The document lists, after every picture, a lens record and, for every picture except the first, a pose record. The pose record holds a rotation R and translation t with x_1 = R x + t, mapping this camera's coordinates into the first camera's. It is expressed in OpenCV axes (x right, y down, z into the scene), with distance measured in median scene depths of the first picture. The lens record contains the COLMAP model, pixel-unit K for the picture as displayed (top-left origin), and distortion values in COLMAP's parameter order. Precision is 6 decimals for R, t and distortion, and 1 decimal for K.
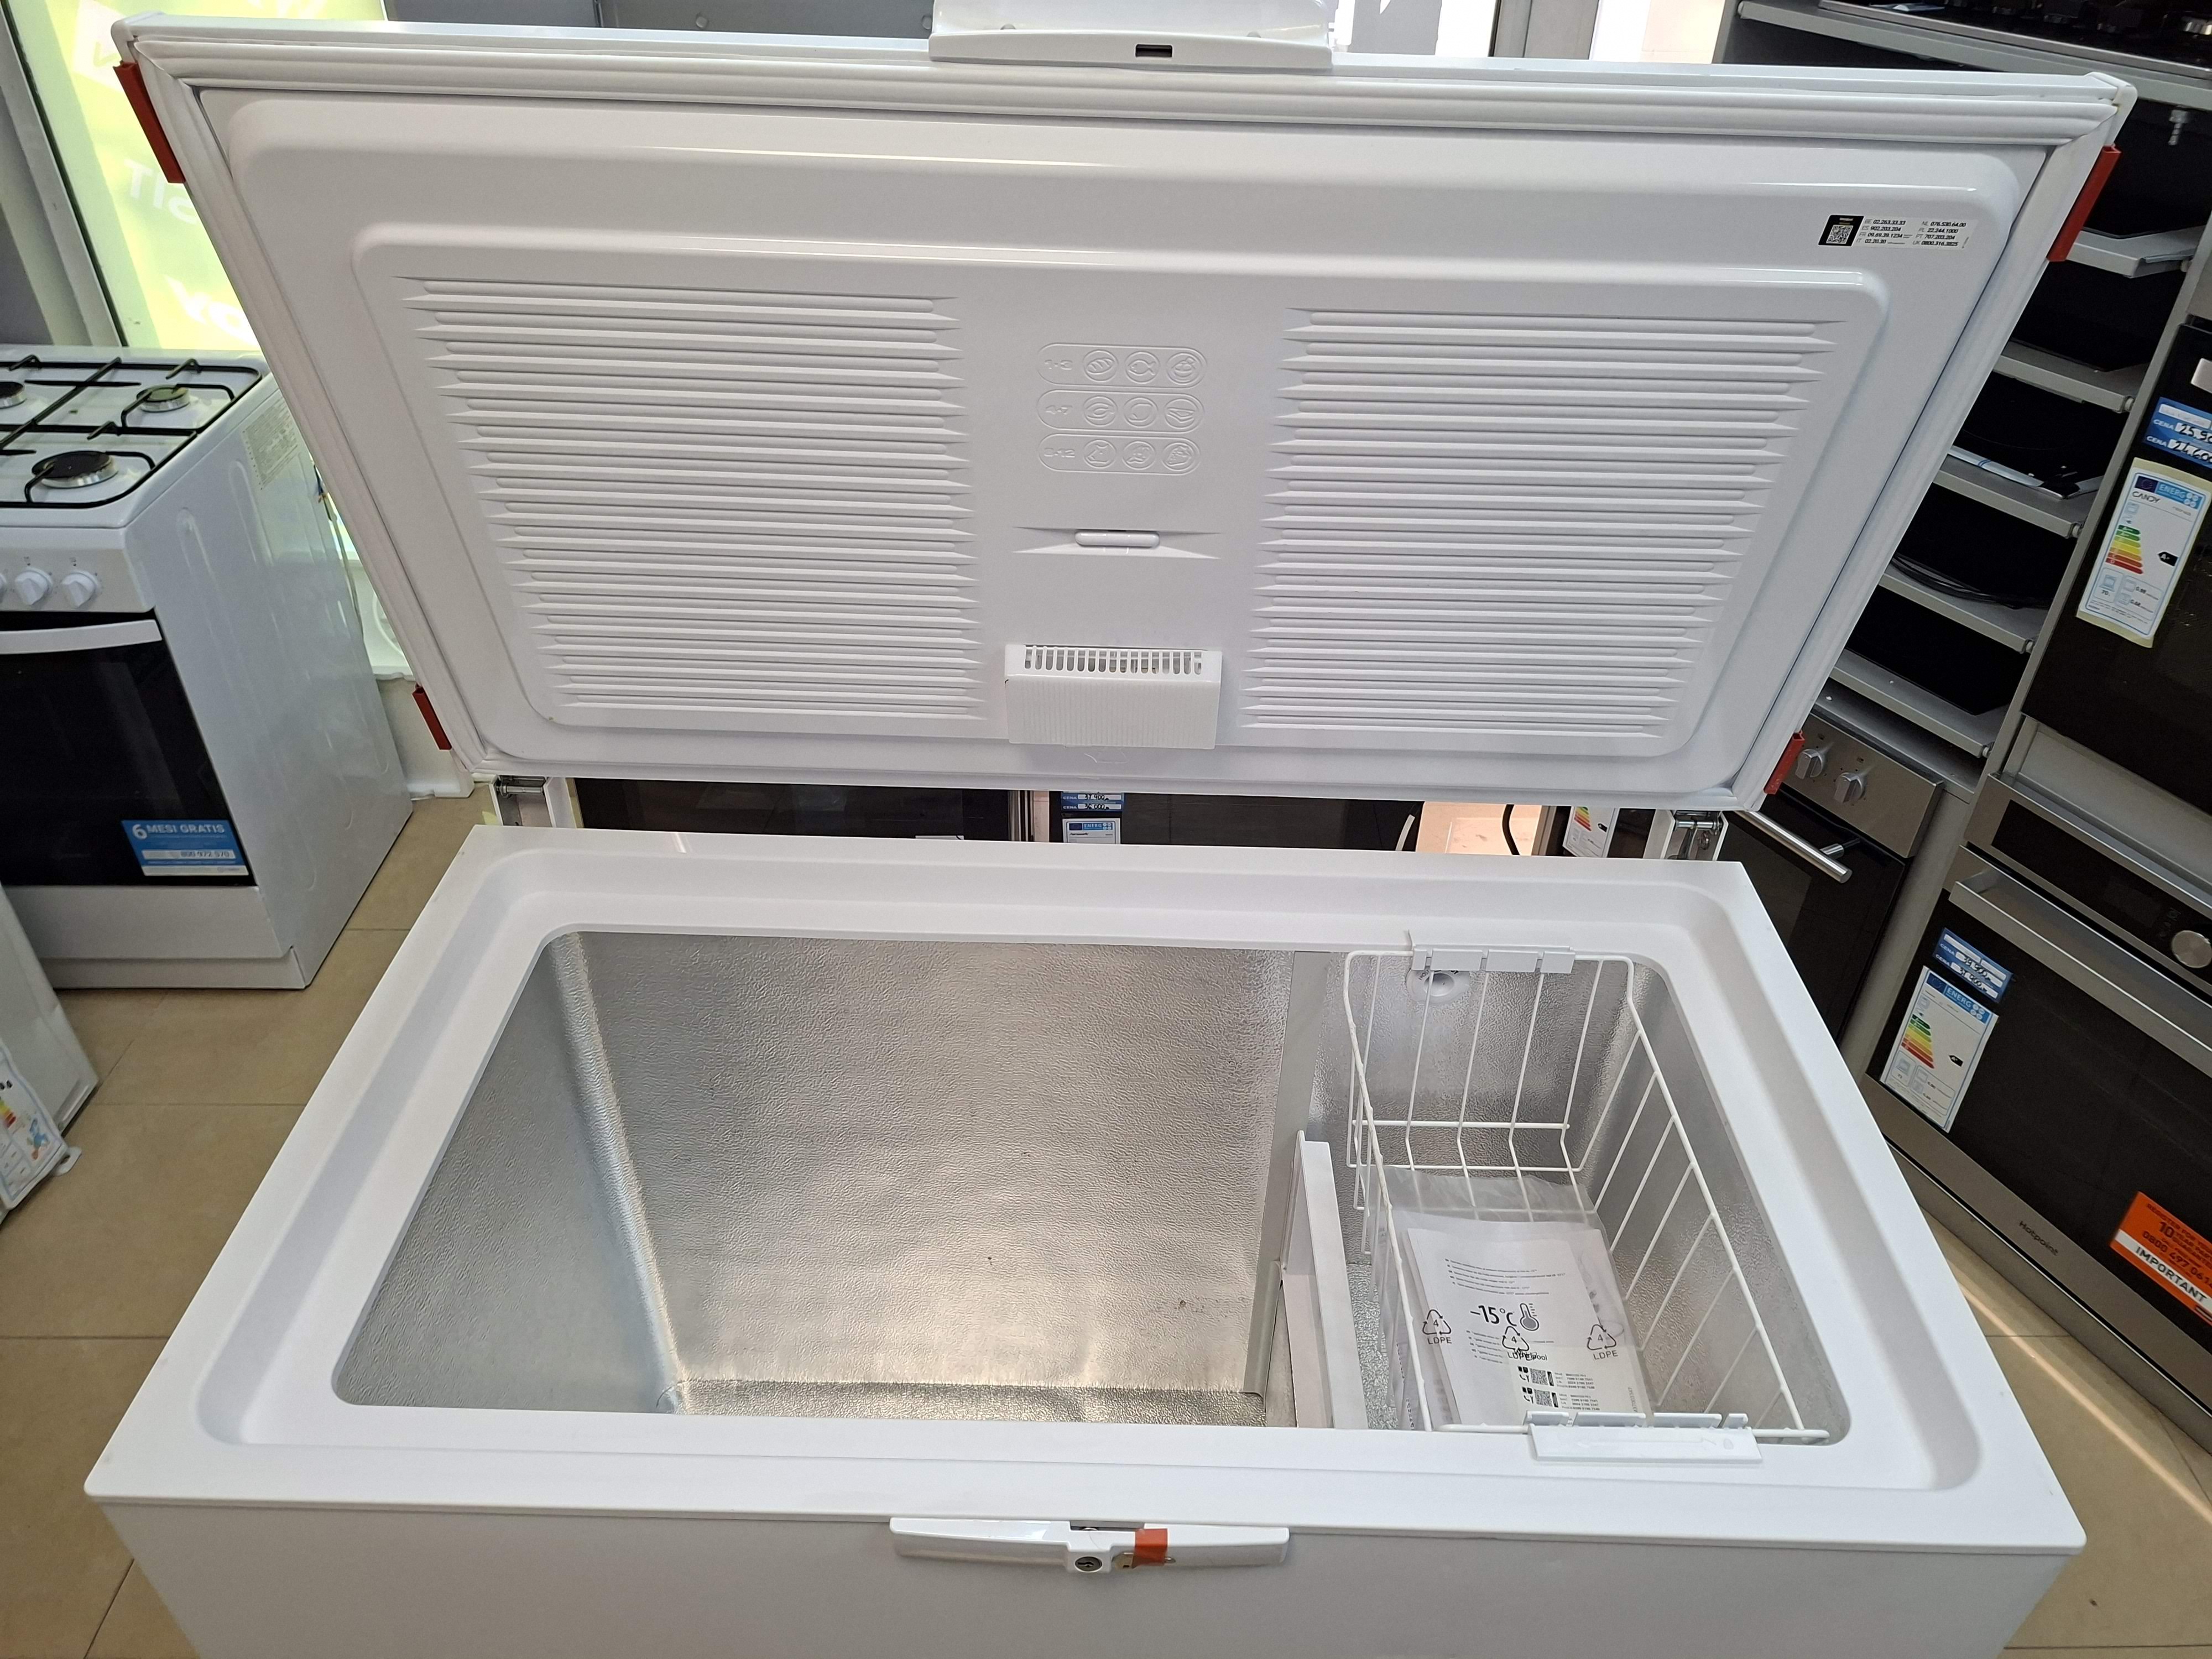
lens RADIAL K [[1557.2, 0, 1122.7], [0, 1557.2, 791.3], [0, 0, 1]] dist [0.078110, -0.068155]
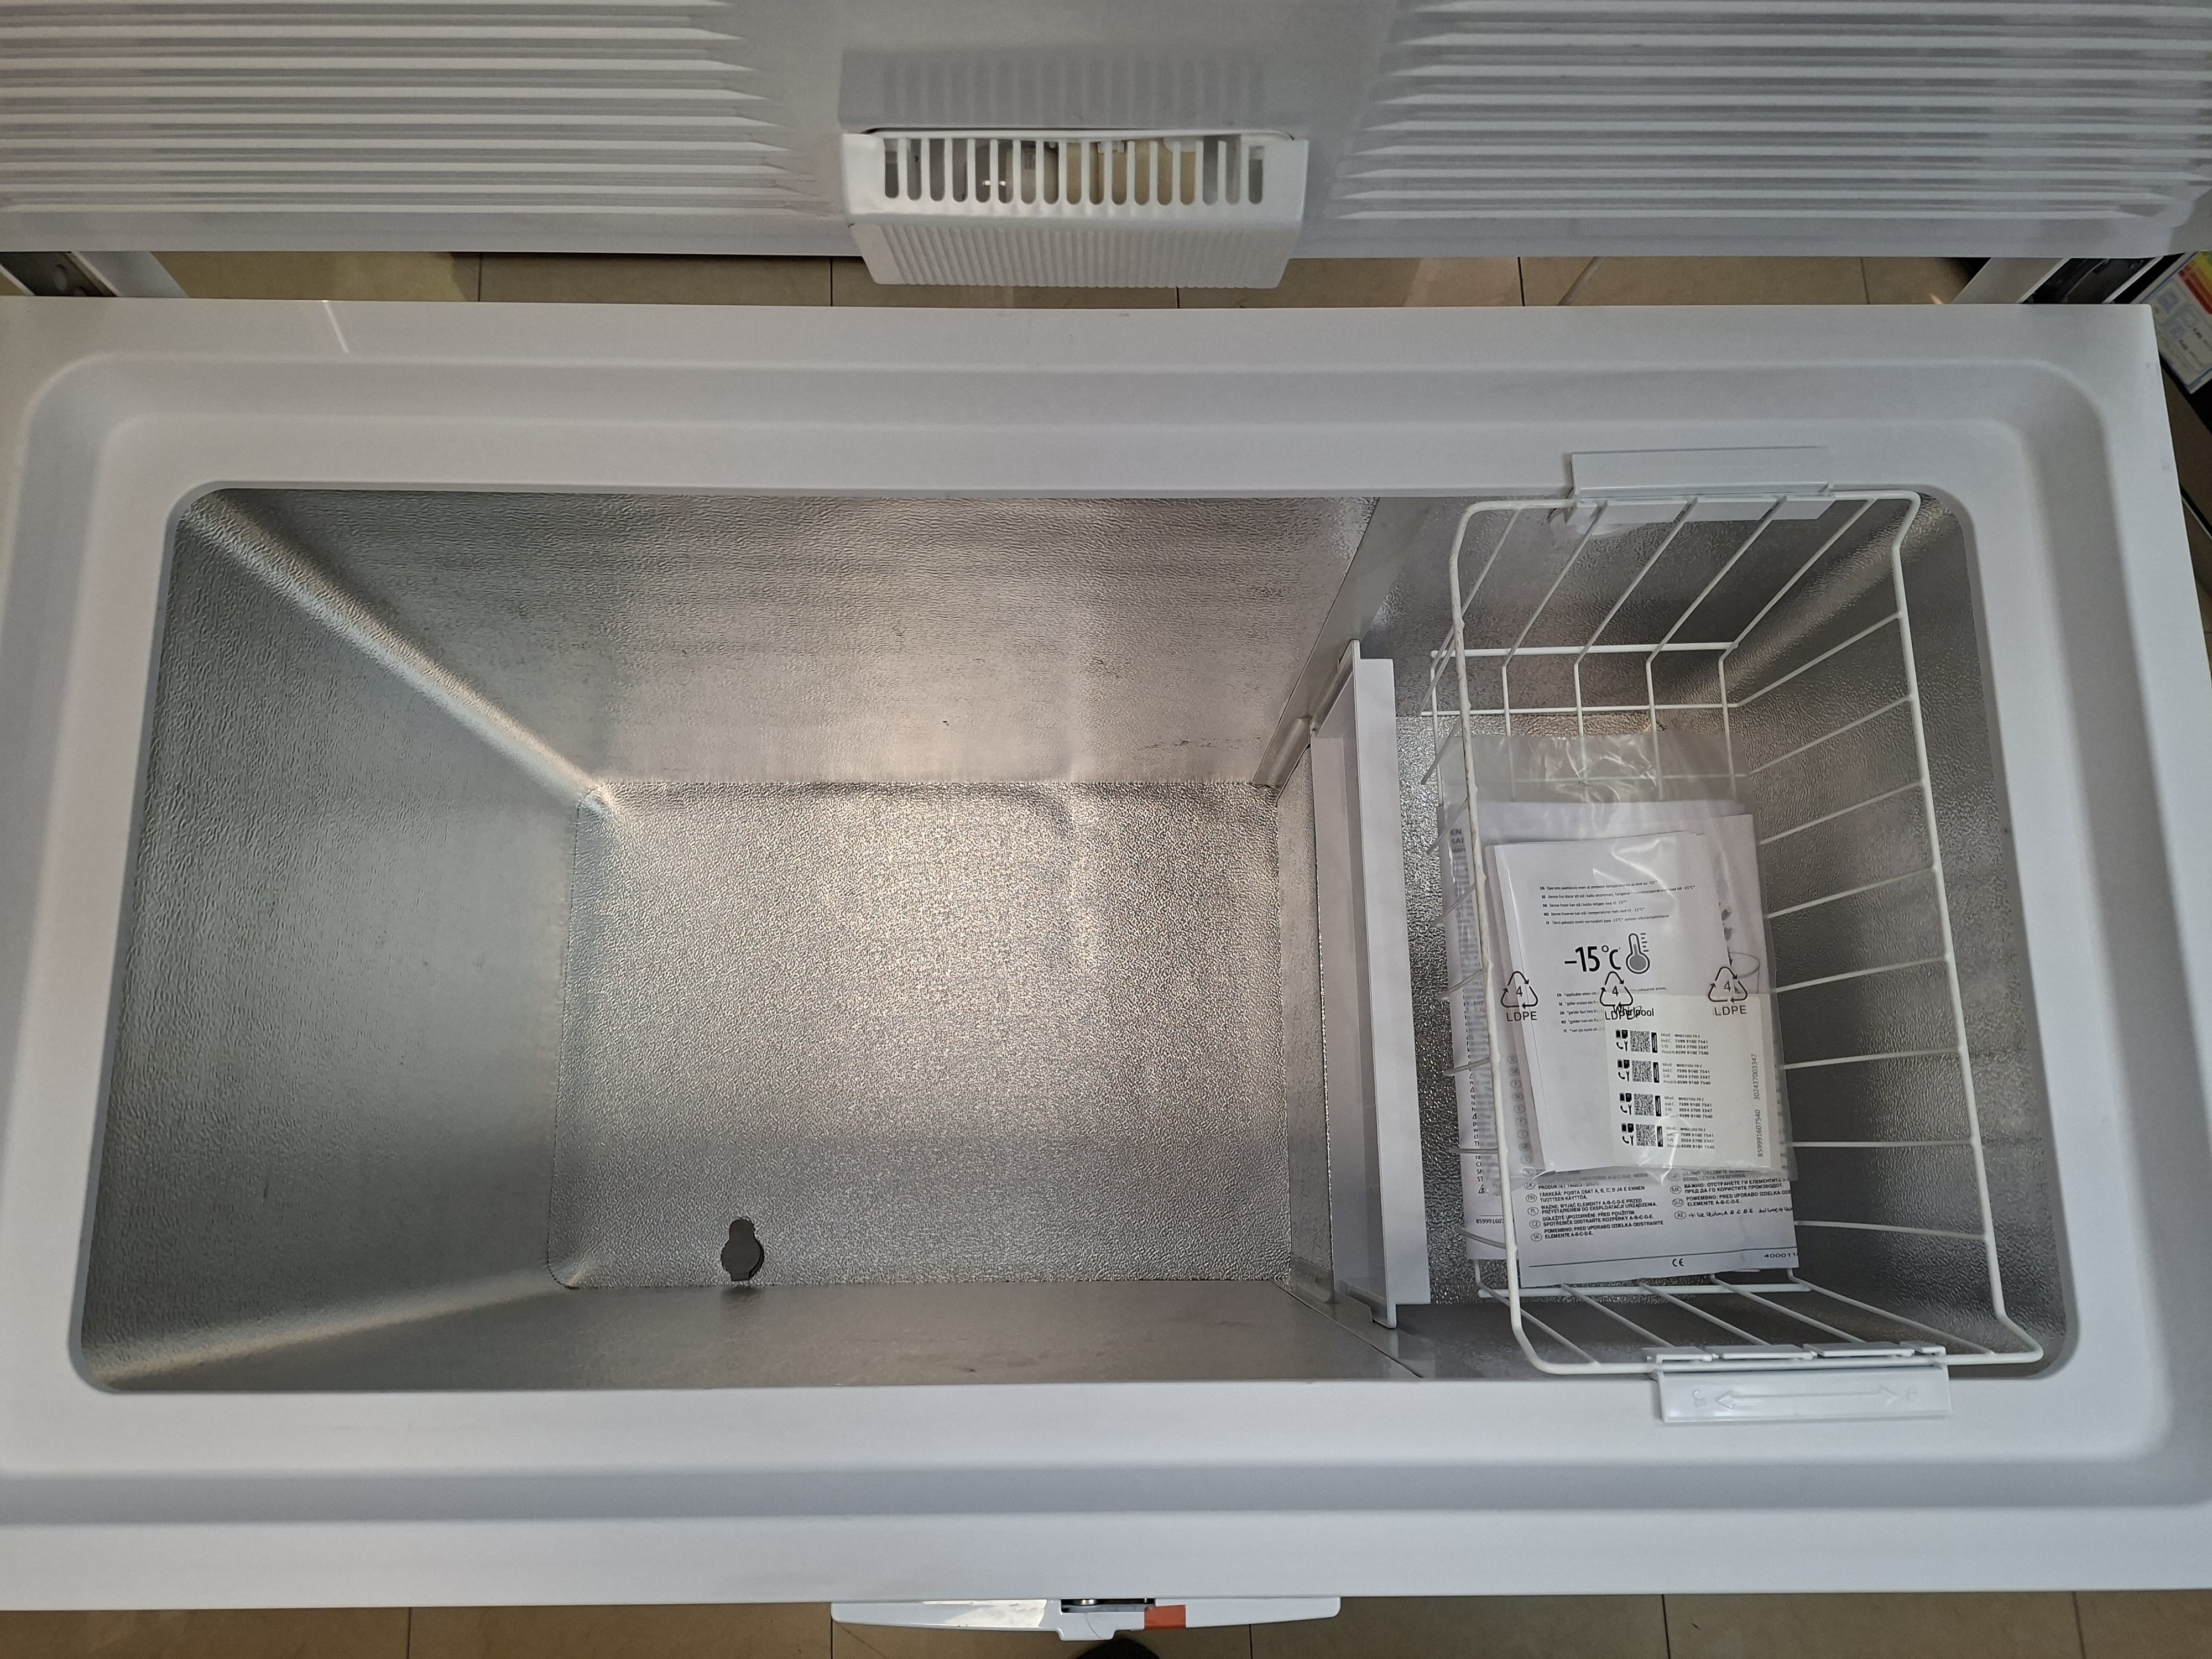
lens RADIAL K [[1525.4, 0, 1106.0], [0, 1525.4, 829.5], [0, 0, 1]] dist [0.102481, -0.117799]
pose [[0.999698, -0.023437, -0.007337, 0.002164], [0.022086, 0.727359, 0.685902, -0.243288], [-0.010739, -0.685857, 0.727657, 0.499001]]
